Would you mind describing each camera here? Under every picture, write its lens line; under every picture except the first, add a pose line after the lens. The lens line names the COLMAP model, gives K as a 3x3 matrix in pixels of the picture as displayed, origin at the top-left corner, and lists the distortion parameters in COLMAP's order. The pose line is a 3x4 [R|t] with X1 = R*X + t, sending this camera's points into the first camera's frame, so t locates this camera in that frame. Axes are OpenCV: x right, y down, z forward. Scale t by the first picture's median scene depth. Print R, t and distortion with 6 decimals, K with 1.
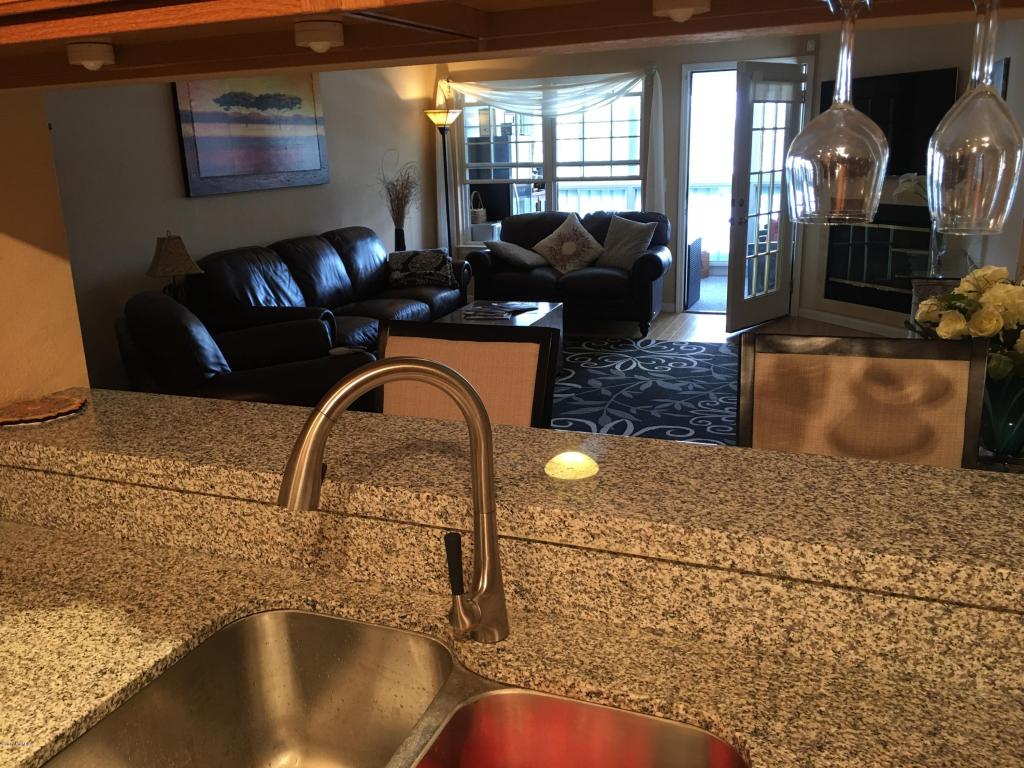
lens RADIAL K [[870.5, 0, 498.0], [0, 870.5, 379.7], [0, 0, 1]] dist [0.087370, -0.120835]
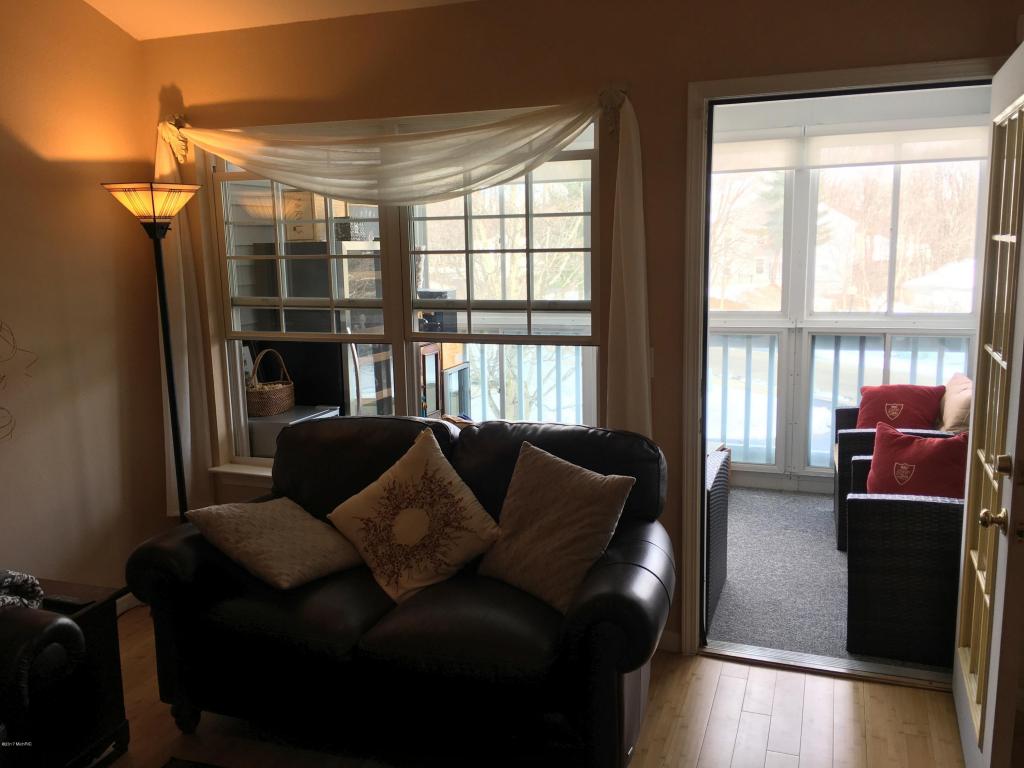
lens RADIAL K [[870.5, 0, 501.8], [0, 870.5, 379.6], [0, 0, 1]] dist [0.087370, -0.120835]
pose [[0.999726, 0.007632, 0.022142, 0.143982], [-0.005262, 0.994442, -0.105151, -0.222923], [-0.022821, 0.105005, 0.994210, 0.767829]]
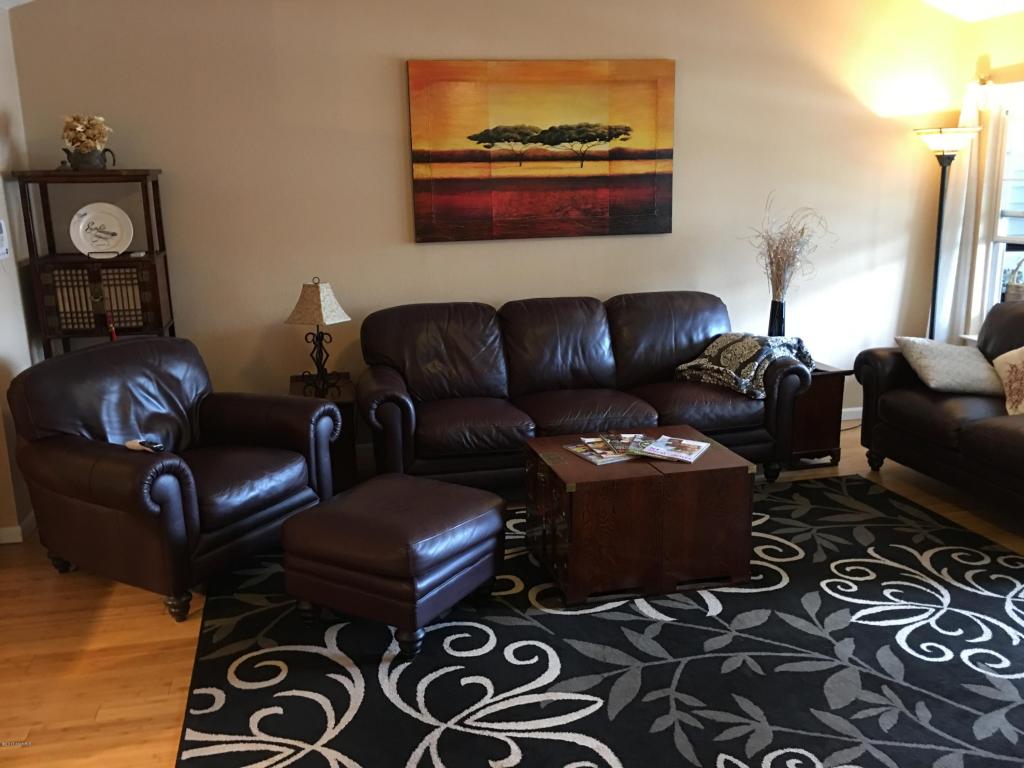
lens RADIAL K [[870.5, 0, 498.2], [0, 870.5, 380.2], [0, 0, 1]] dist [0.087370, -0.120835]
pose [[0.550789, 0.204329, -0.809247, 0.439567], [-0.216128, 0.971417, 0.098175, -0.162631], [0.806177, 0.120827, 0.579207, 0.511570]]
